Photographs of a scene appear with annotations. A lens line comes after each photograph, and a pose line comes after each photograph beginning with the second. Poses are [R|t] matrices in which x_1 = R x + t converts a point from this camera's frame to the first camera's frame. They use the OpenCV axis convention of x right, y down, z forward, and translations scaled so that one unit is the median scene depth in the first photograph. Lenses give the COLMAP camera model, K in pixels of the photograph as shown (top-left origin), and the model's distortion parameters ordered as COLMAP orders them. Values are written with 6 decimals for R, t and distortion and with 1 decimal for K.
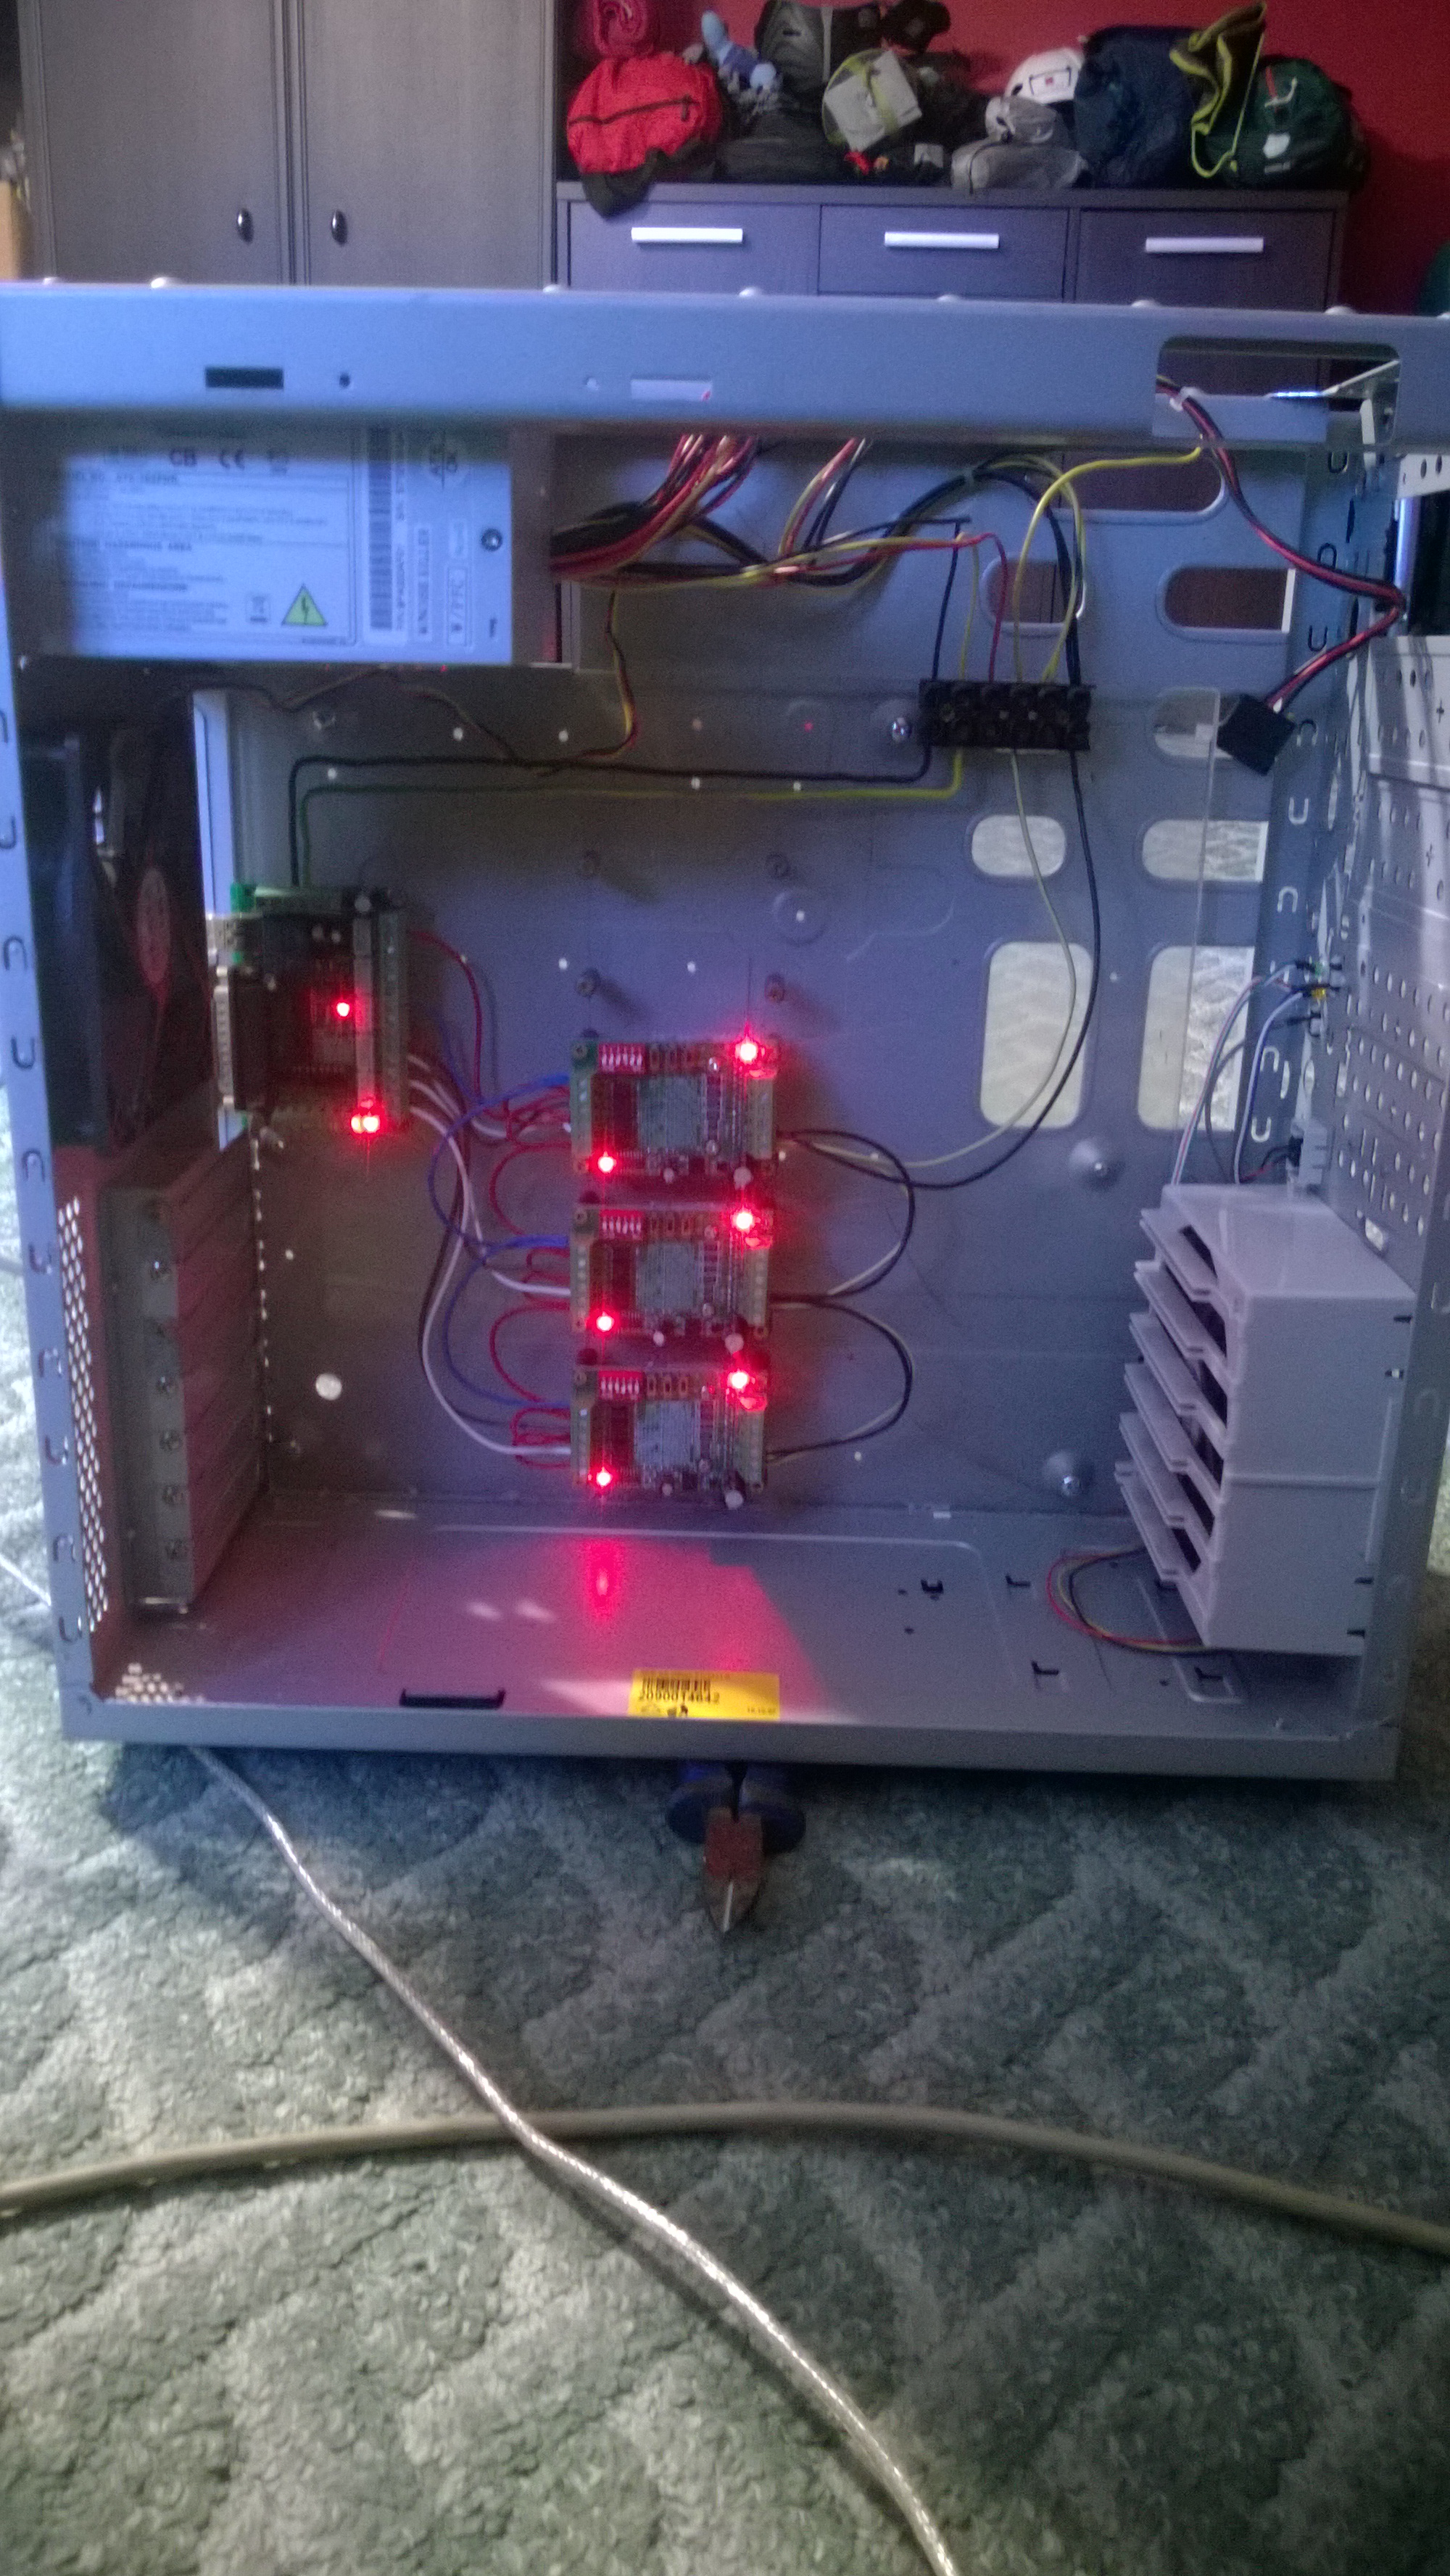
lens RADIAL K [[2021.7, 0, 725.0], [0, 2021.7, 1288.0], [0, 0, 1]] dist [0.004308, 0.001131]
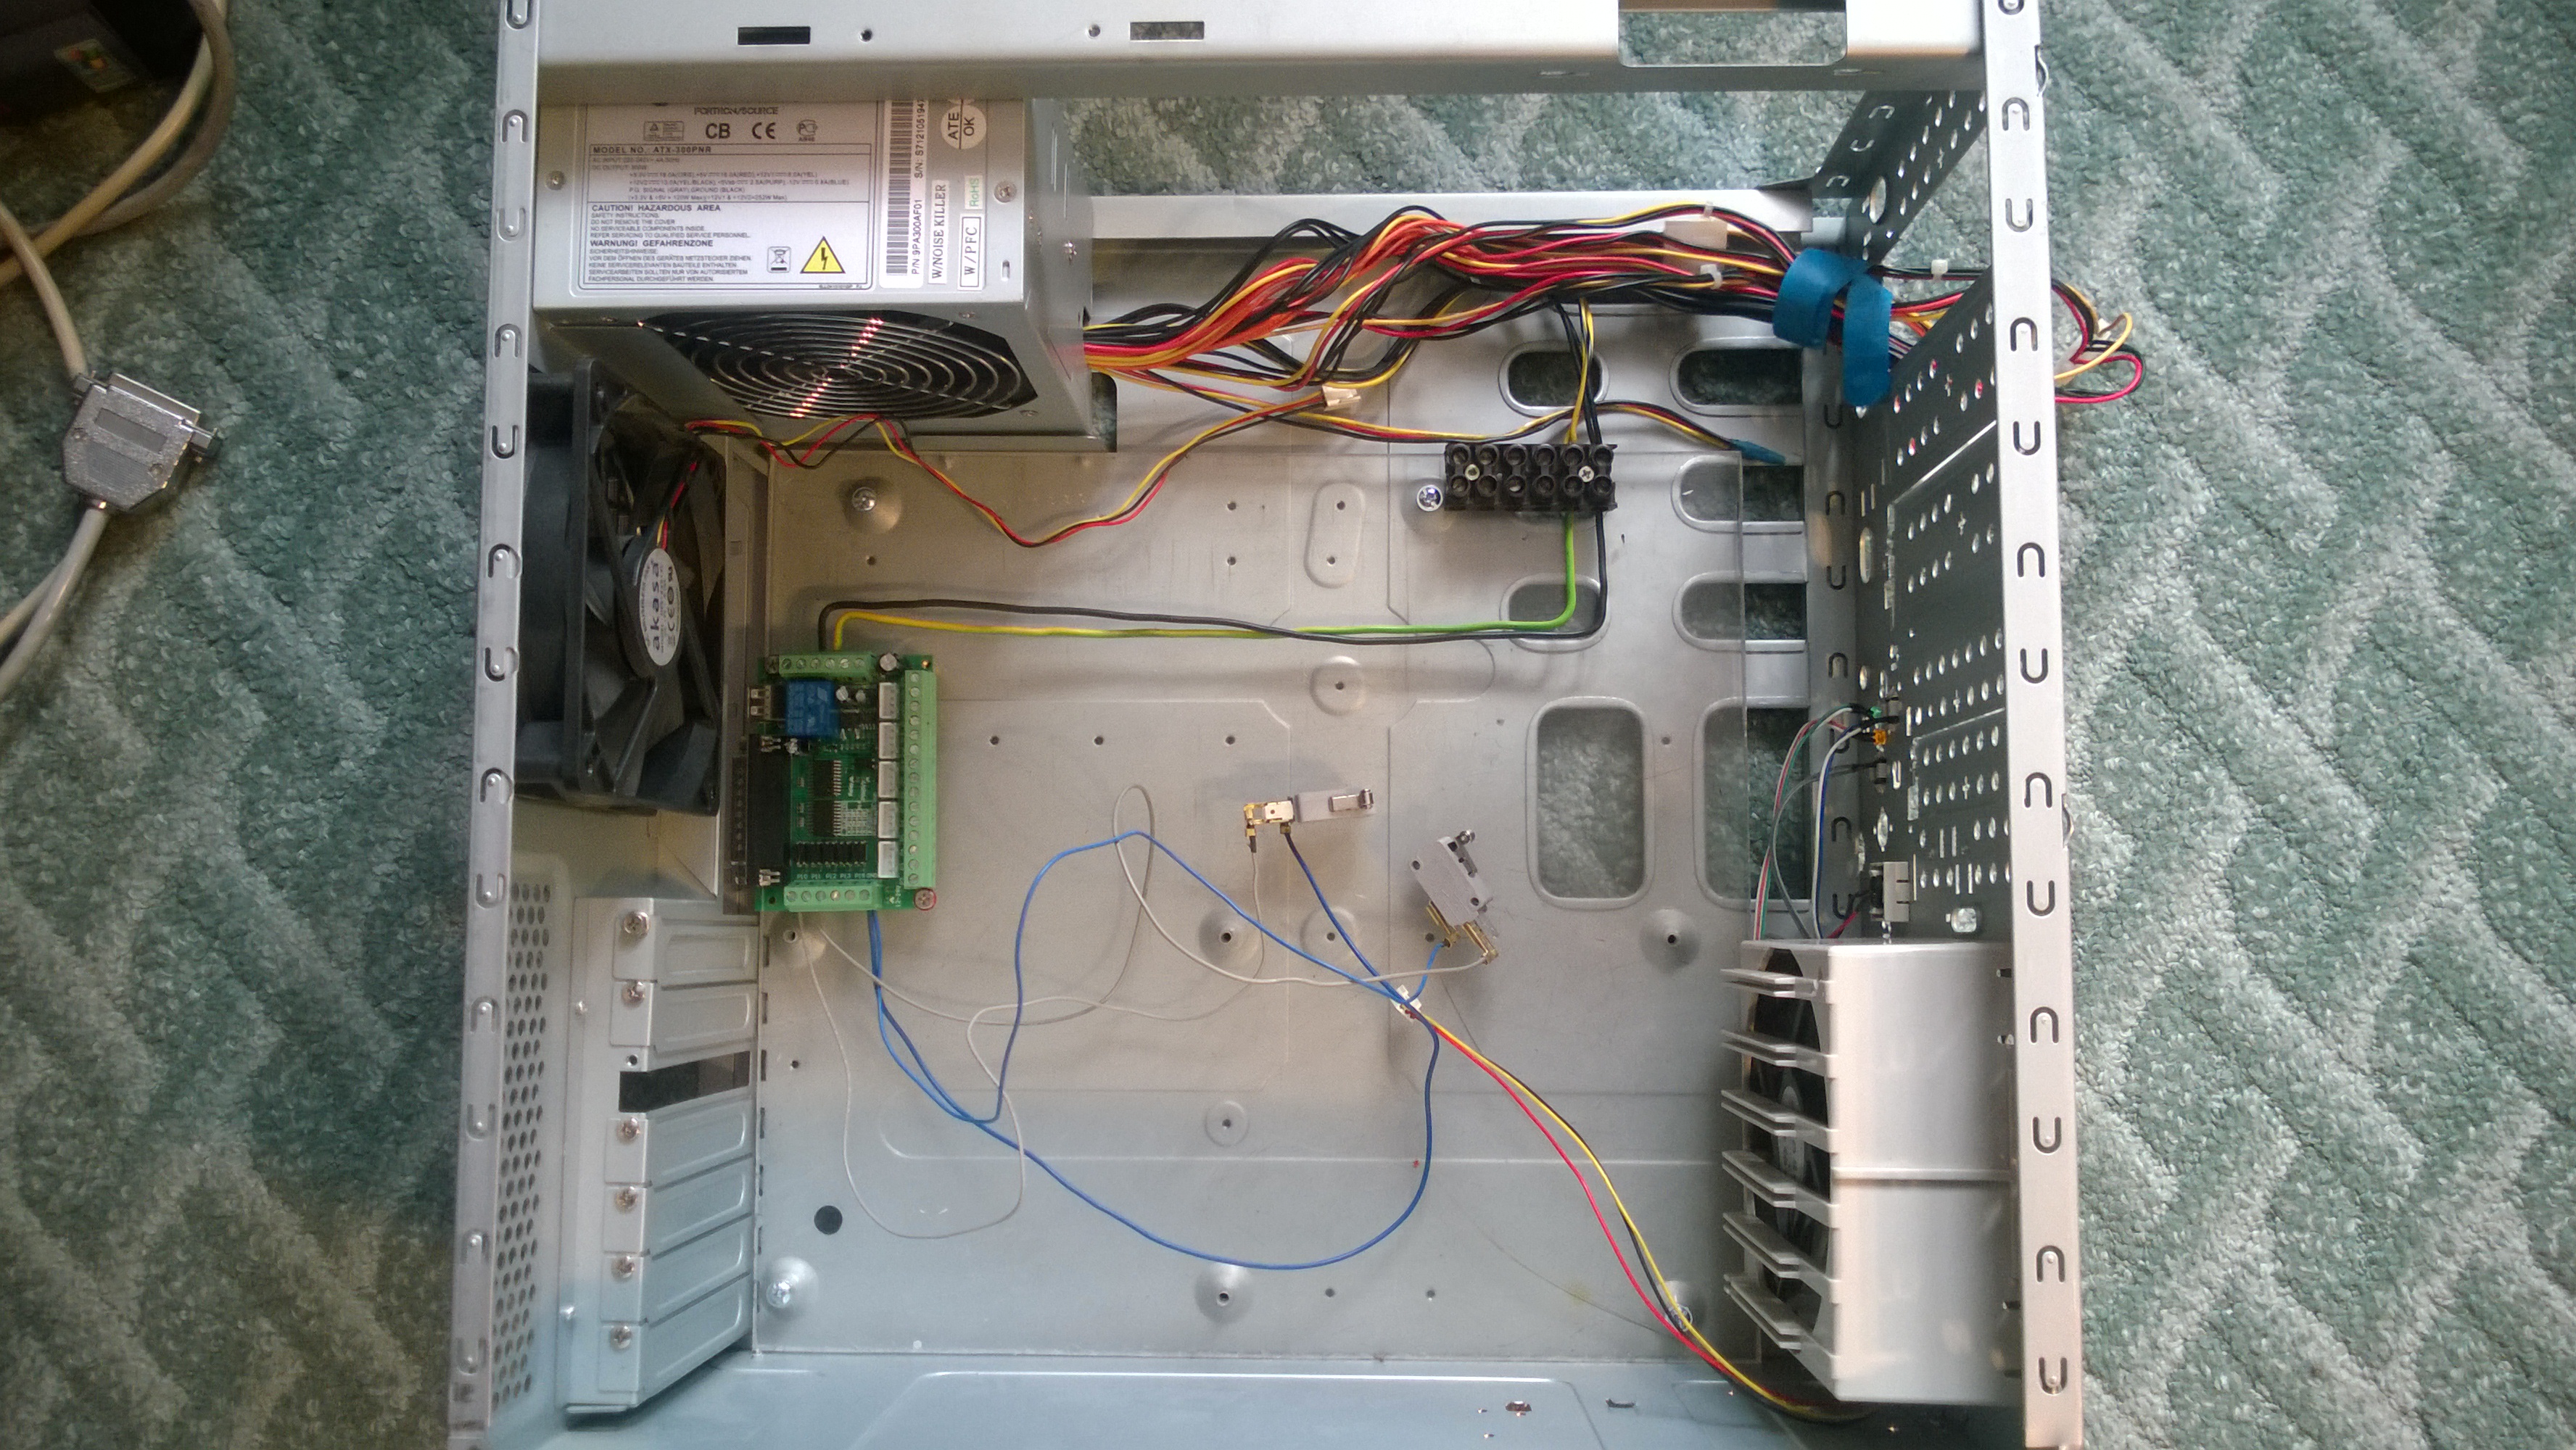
lens RADIAL K [[2021.7, 0, 1288.0], [0, 2021.7, 725.0], [0, 0, 1]] dist [0.004308, 0.001131]
pose [[0.999416, -0.028285, -0.019196, 0.038858], [0.018770, 0.923395, -0.383392, 0.258906], [0.028569, 0.382808, 0.923386, 0.127078]]
